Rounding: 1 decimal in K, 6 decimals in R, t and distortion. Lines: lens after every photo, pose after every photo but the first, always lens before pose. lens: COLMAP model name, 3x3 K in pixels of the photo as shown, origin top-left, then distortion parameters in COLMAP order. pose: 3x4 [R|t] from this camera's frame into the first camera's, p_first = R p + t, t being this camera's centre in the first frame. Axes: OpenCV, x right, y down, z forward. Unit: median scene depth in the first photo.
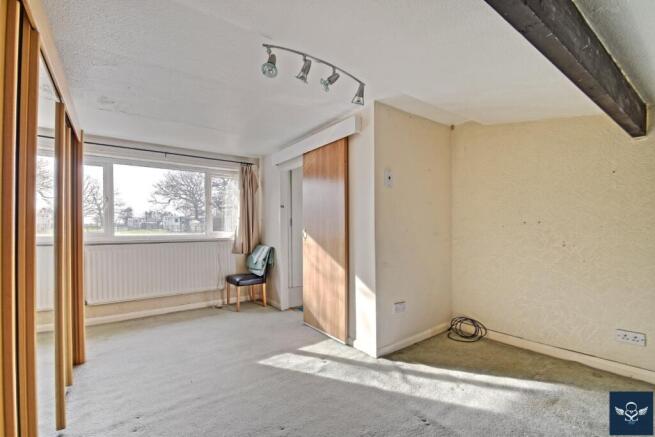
lens RADIAL K [[292.6, 0, 325.1], [0, 292.6, 221.2], [0, 0, 1]] dist [0.000818, -0.000227]
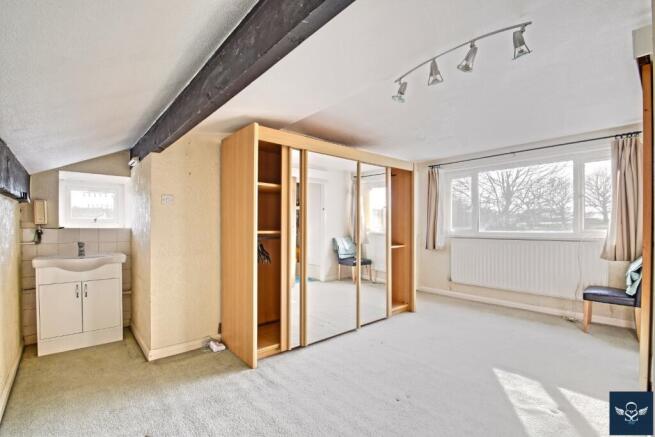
lens RADIAL K [[292.6, 0, 325.2], [0, 292.6, 225.3], [0, 0, 1]] dist [0.000818, -0.000227]
pose [[0.098835, 0.002449, -0.995101, 0.422406], [0.029141, 0.999561, 0.005354, -0.002578], [0.994677, -0.029527, 0.098720, 0.237706]]
